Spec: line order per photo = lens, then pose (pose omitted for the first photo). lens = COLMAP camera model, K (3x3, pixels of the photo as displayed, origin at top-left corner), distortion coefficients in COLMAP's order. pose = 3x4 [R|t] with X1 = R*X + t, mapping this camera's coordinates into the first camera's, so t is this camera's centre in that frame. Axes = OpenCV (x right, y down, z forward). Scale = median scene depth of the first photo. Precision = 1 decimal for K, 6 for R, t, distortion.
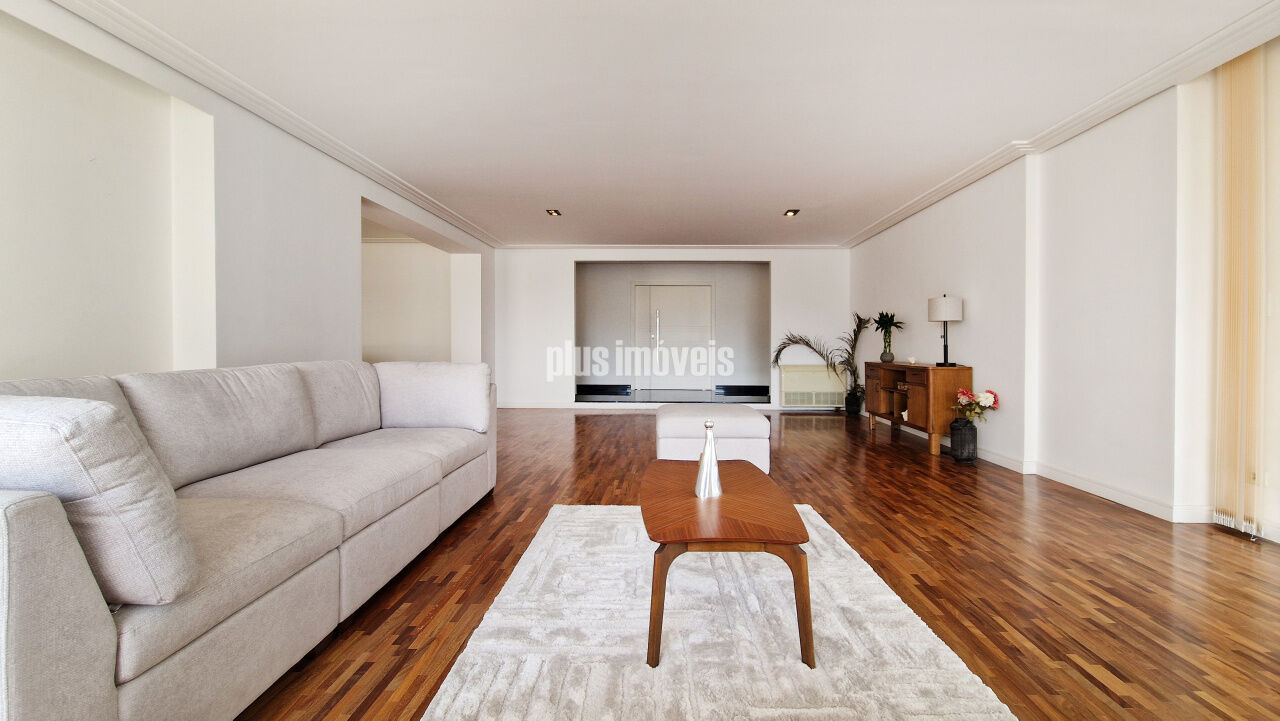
lens RADIAL K [[533.7, 0, 604.3], [0, 533.7, 378.9], [0, 0, 1]] dist [0.000098, -0.000088]
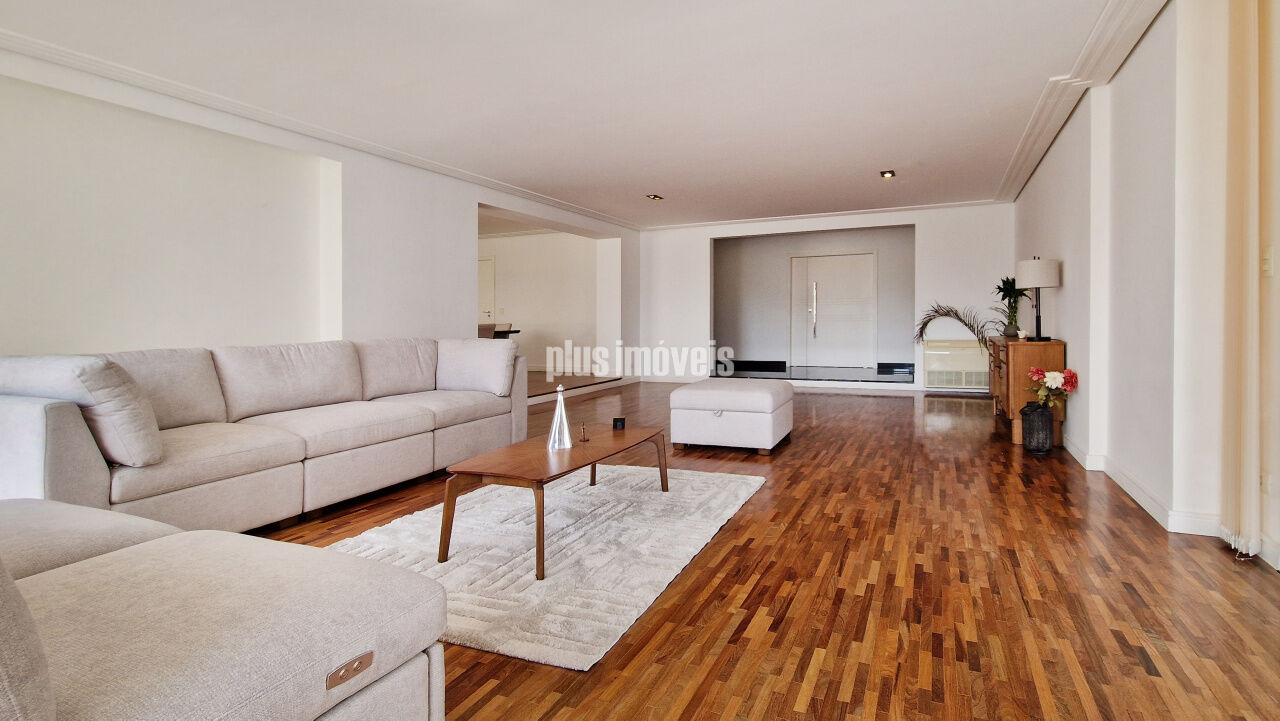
lens RADIAL K [[553.1, 0, 644.3], [0, 553.1, 351.8], [0, 0, 1]] dist [0.022101, -0.013889]
pose [[0.934148, 0.004734, -0.356854, 0.524465], [-0.007088, 0.999961, -0.005290, 0.003845], [0.356815, 0.007471, 0.934145, -0.070028]]
